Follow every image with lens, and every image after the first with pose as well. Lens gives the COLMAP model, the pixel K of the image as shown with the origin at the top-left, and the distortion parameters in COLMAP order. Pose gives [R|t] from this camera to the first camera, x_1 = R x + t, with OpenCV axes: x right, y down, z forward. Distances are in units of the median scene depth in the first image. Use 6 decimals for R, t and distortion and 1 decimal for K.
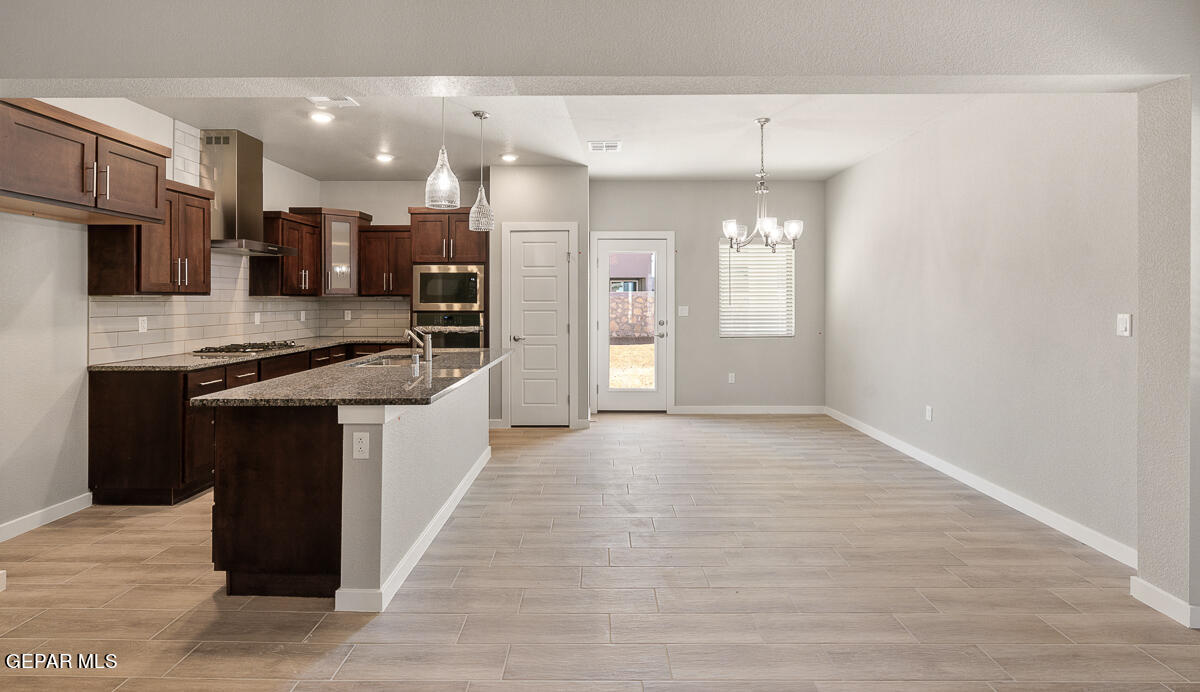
lens RADIAL K [[537.3, 0, 592.1], [0, 537.3, 295.6], [0, 0, 1]] dist [-0.001694, 0.001954]
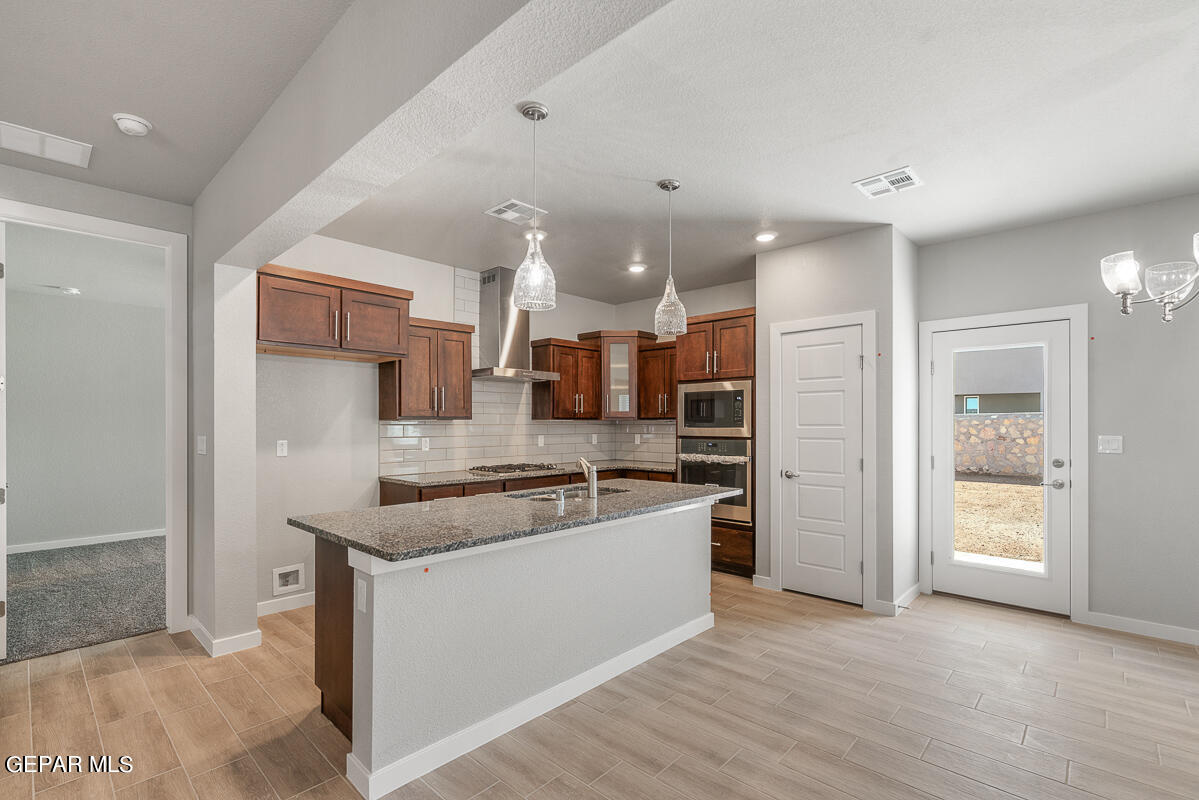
lens RADIAL K [[544.2, 0, 594.2], [0, 544.2, 419.1], [0, 0, 1]] dist [-0.004266, 0.001456]
pose [[0.737365, -0.003386, -0.675487, 0.236410], [0.004764, 0.999989, 0.000189, -0.000041], [0.675478, -0.003357, 0.737372, 0.340303]]
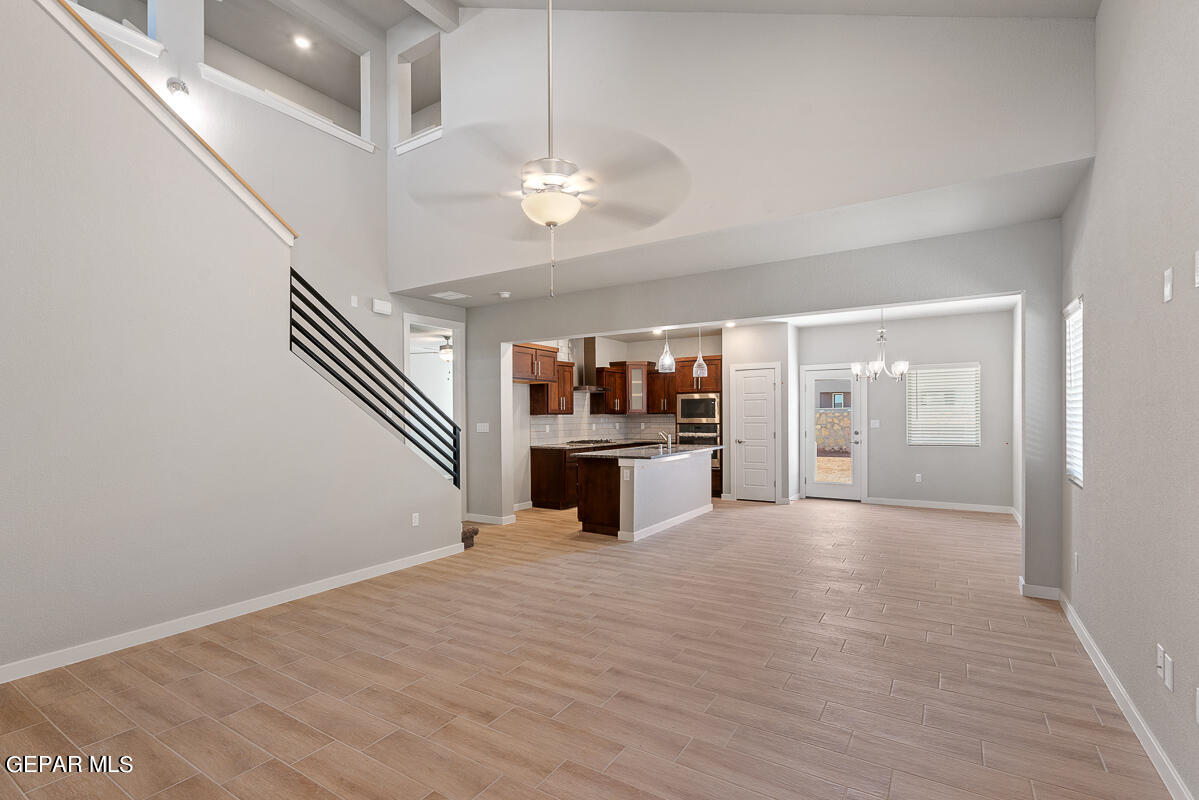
lens RADIAL K [[544.2, 0, 605.0], [0, 544.2, 413.1], [0, 0, 1]] dist [-0.004266, 0.001456]
pose [[0.854327, -0.006907, -0.519690, 0.445819], [0.009394, 0.999954, 0.002152, -0.008935], [0.519651, -0.006720, 0.854352, -0.675083]]
